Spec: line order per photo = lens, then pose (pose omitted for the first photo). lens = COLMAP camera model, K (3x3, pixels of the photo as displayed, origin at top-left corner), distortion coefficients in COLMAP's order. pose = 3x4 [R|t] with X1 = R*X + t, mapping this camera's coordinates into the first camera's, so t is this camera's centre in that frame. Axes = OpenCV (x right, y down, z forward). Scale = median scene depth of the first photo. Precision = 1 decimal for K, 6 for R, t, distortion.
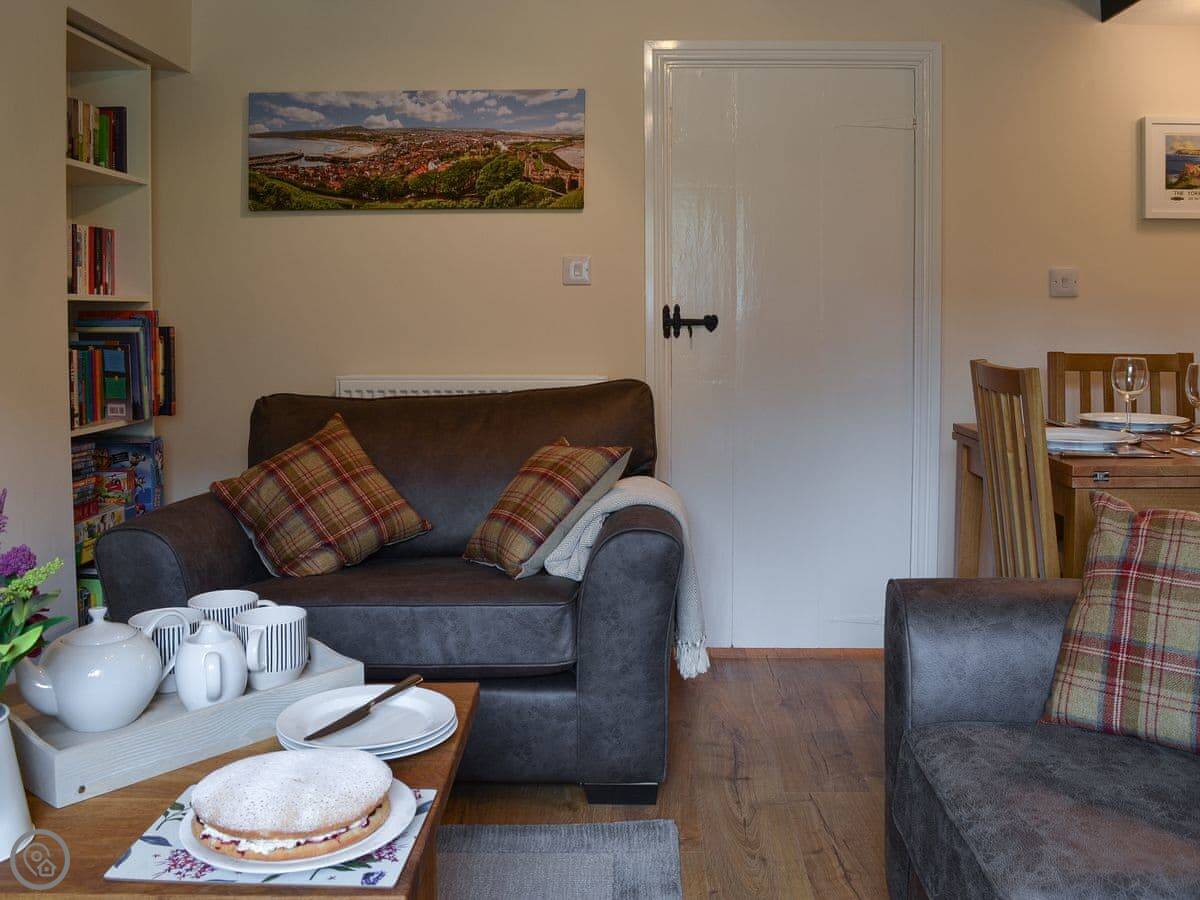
lens RADIAL K [[1100.5, 0, 598.4], [0, 1100.5, 417.1], [0, 0, 1]] dist [-0.077383, 0.000000]
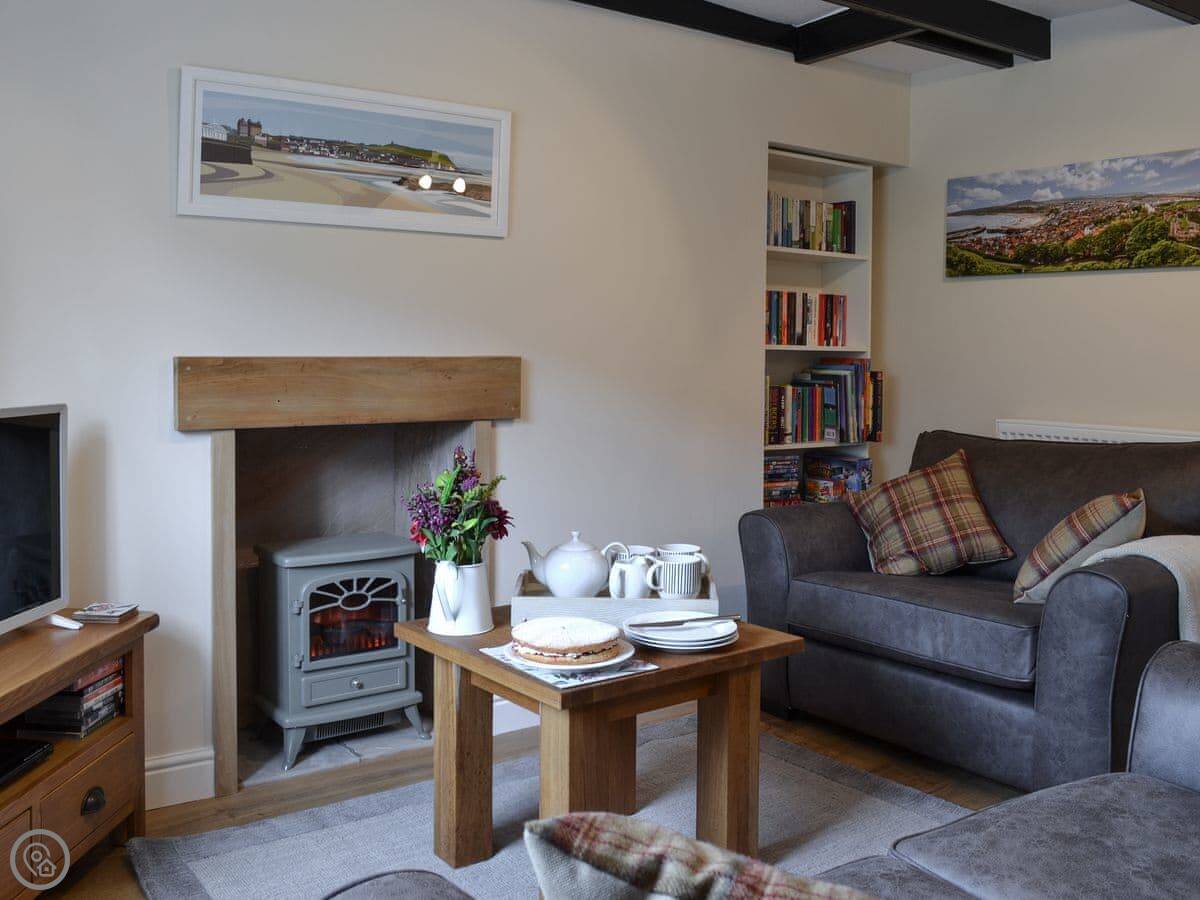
lens RADIAL K [[1100.5, 0, 597.0], [0, 1100.5, 443.0], [0, 0, 1]] dist [-0.077383, 0.000000]
pose [[0.600681, 0.075994, -0.795869, 0.442931], [-0.087963, 0.995711, 0.028686, -0.008776], [0.794635, 0.052775, 0.604789, -0.023667]]
